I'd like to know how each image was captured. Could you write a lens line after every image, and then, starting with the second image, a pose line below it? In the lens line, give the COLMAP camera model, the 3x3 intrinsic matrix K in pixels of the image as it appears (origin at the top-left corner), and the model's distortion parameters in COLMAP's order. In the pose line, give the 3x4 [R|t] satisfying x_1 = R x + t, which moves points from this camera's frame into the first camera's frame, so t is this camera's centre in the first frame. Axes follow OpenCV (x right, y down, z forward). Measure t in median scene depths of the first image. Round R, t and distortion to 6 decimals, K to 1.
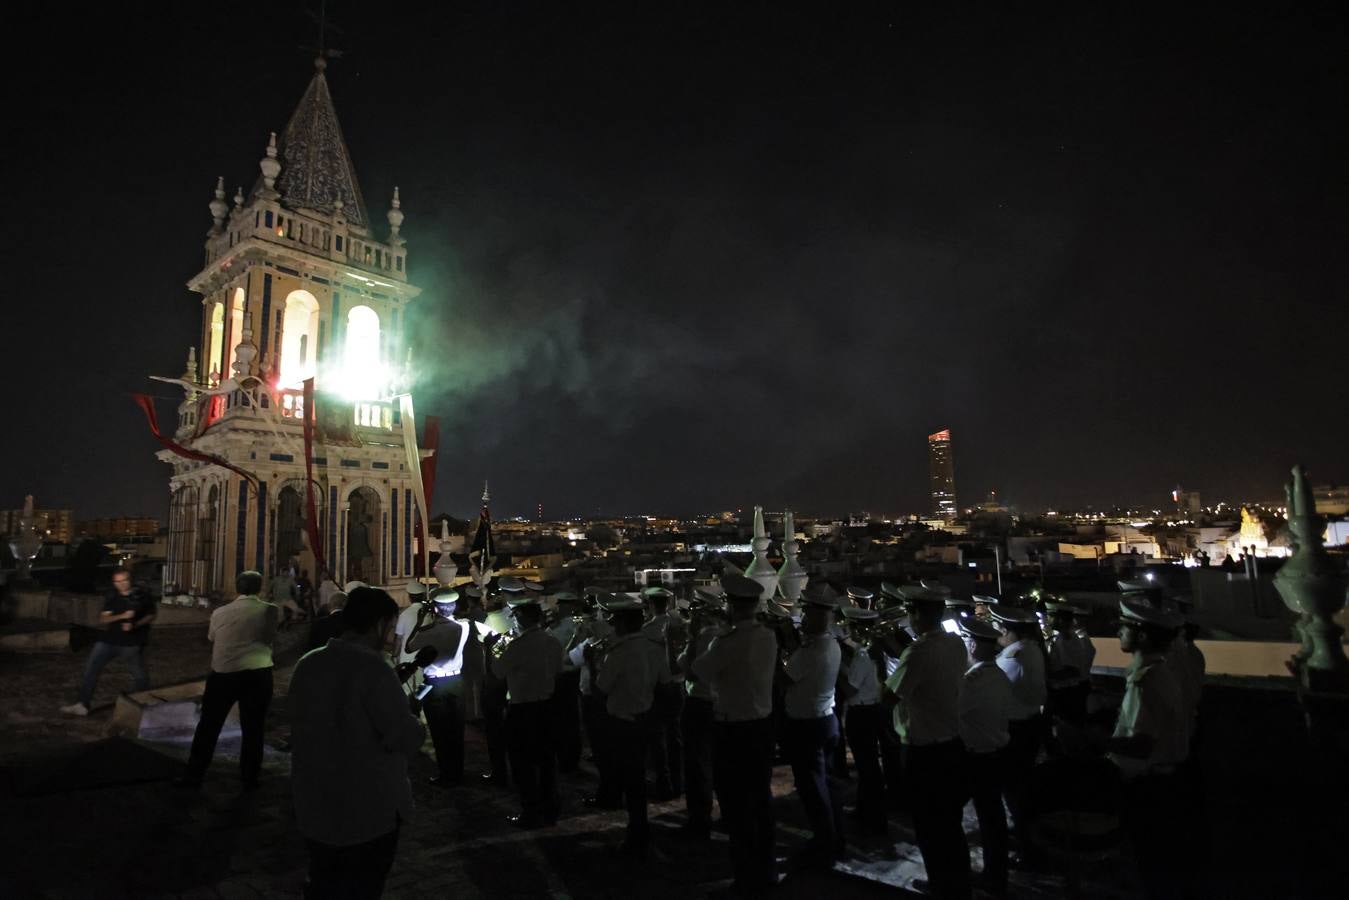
lens RADIAL K [[720.8, 0, 717.7], [0, 720.8, 445.8], [0, 0, 1]] dist [-0.035455, 0.003126]
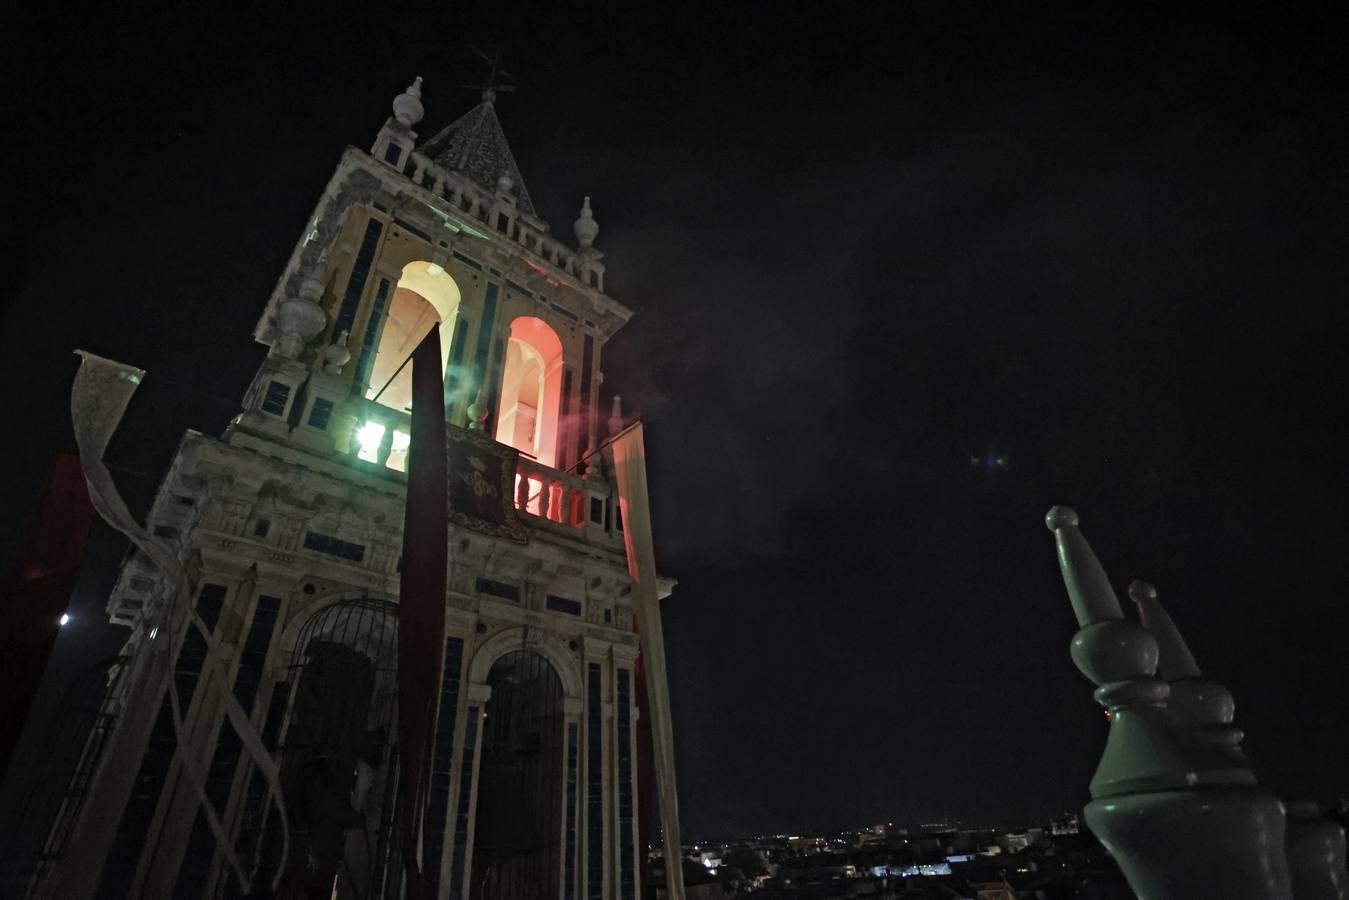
lens RADIAL K [[666.8, 0, 669.9], [0, 666.8, 446.1], [0, 0, 1]] dist [-0.039837, 0.001127]
pose [[0.976612, -0.130628, -0.170779, -0.330224], [0.044441, 0.899771, -0.434093, 0.114717], [0.210367, 0.416351, 0.884533, 0.625792]]
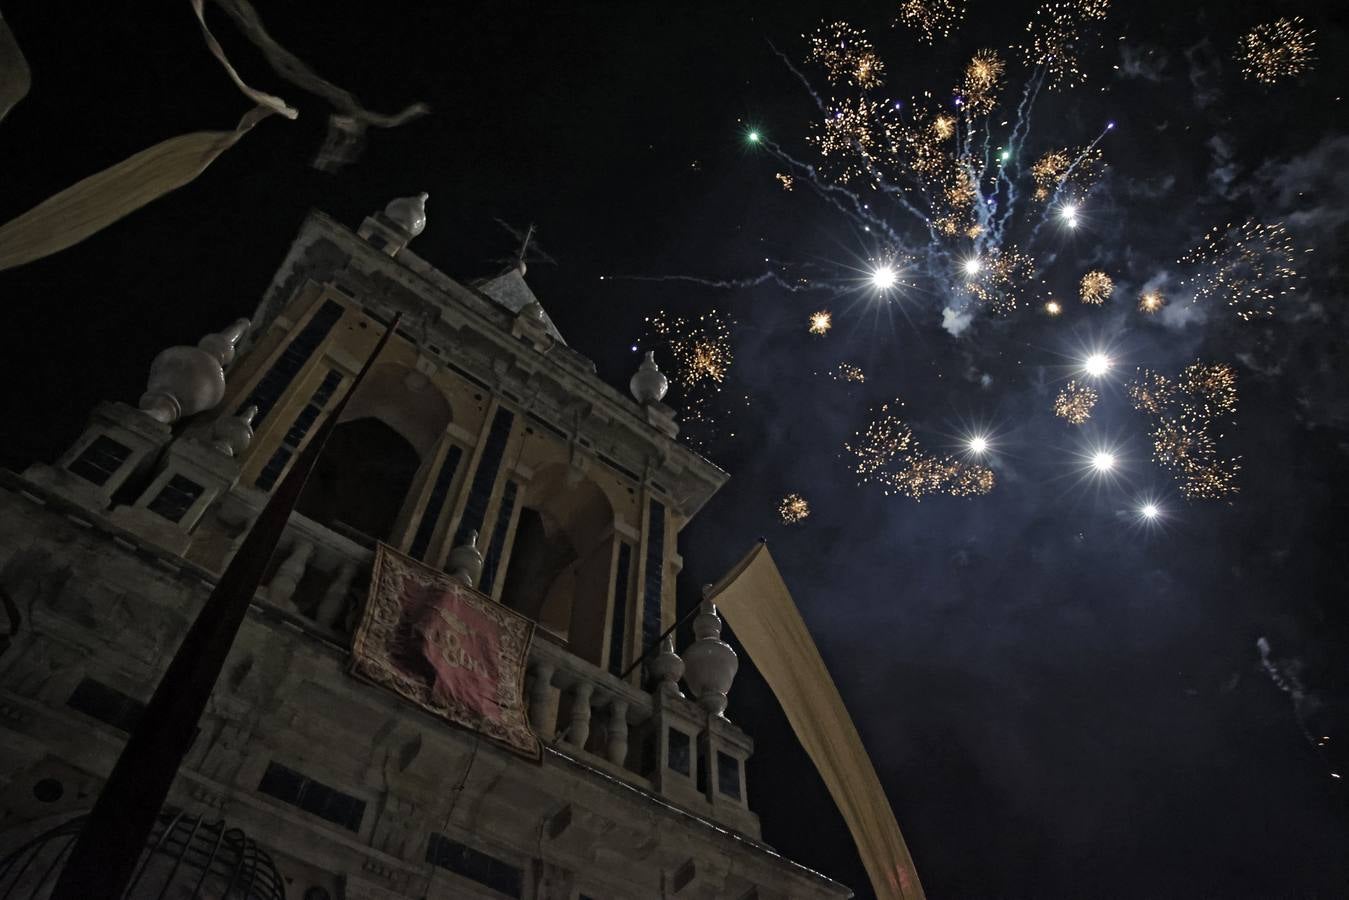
lens RADIAL K [[927.9, 0, 671.1], [0, 927.9, 452.6], [0, 0, 1]] dist [-0.078929, 0.053288]
pose [[0.952443, -0.246160, -0.179606, -0.380410], [0.016835, 0.631027, -0.775578, 0.136530], [0.304252, 0.735670, 0.605161, 0.759662]]
